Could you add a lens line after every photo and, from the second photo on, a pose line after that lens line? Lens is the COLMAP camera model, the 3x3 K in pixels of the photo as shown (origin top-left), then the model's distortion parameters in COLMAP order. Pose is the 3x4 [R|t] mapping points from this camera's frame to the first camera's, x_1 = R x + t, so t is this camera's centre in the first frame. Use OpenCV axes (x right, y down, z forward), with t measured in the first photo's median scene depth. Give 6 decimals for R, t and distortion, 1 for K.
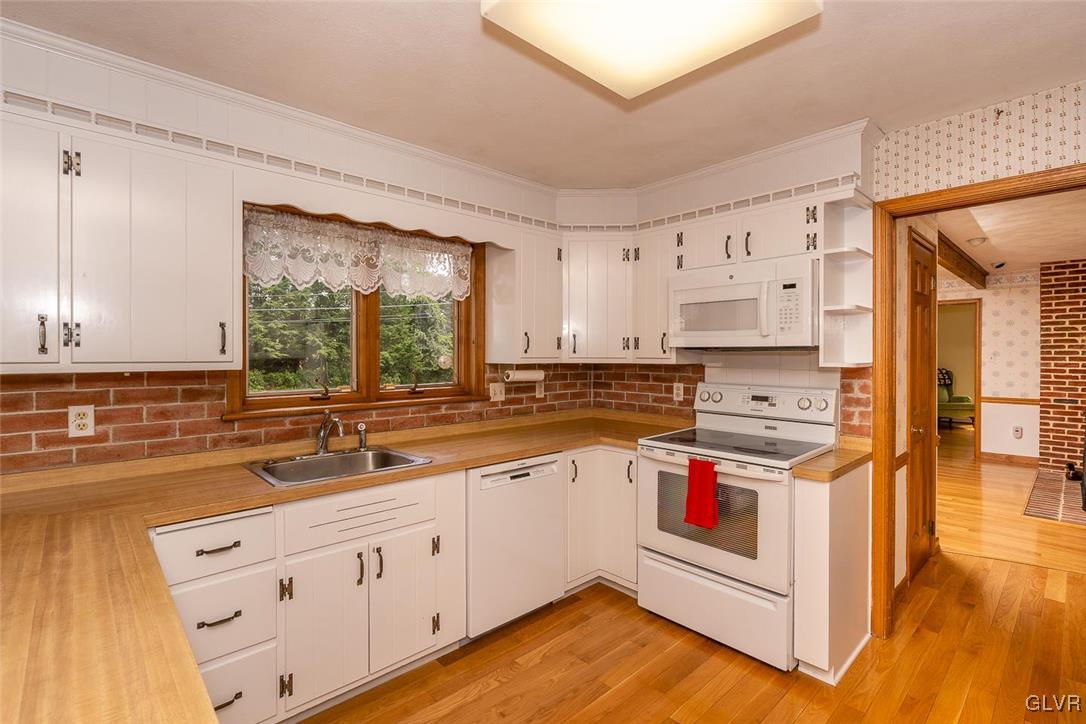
lens RADIAL K [[500.9, 0, 535.5], [0, 500.9, 357.1], [0, 0, 1]] dist [-0.004603, 0.001155]
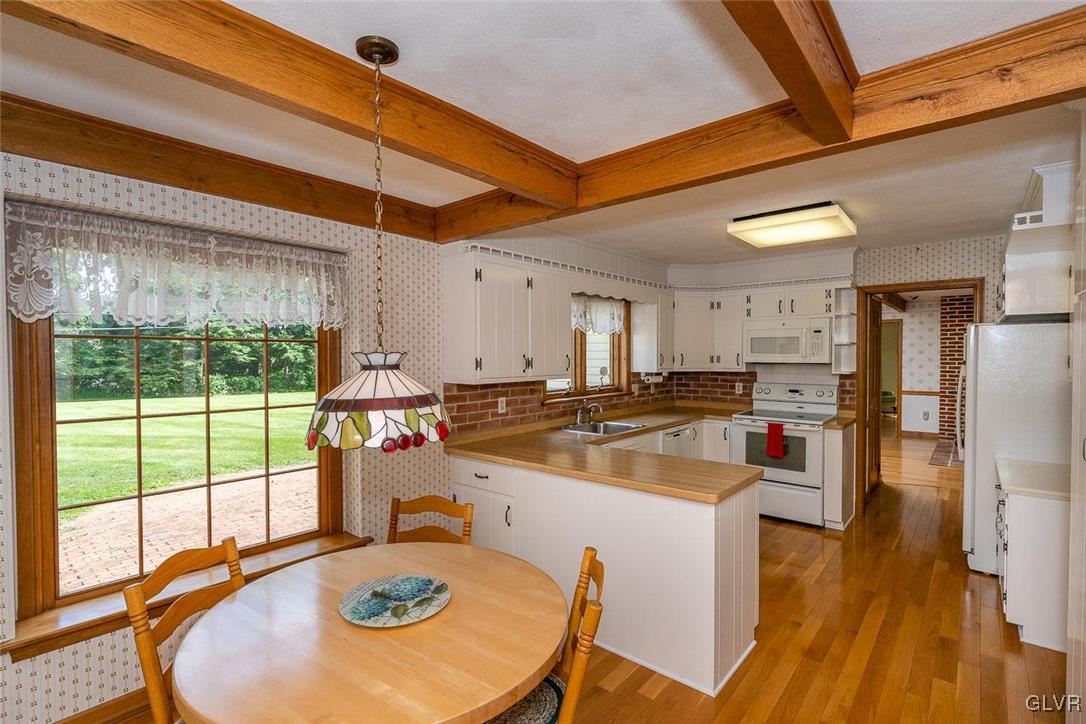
lens RADIAL K [[500.9, 0, 550.2], [0, 500.9, 364.3], [0, 0, 1]] dist [-0.004603, 0.001155]
pose [[0.992473, -0.005787, 0.122324, -0.567257], [0.004309, 0.999915, 0.012343, -0.034453], [-0.122385, -0.011723, 0.992413, -0.591369]]
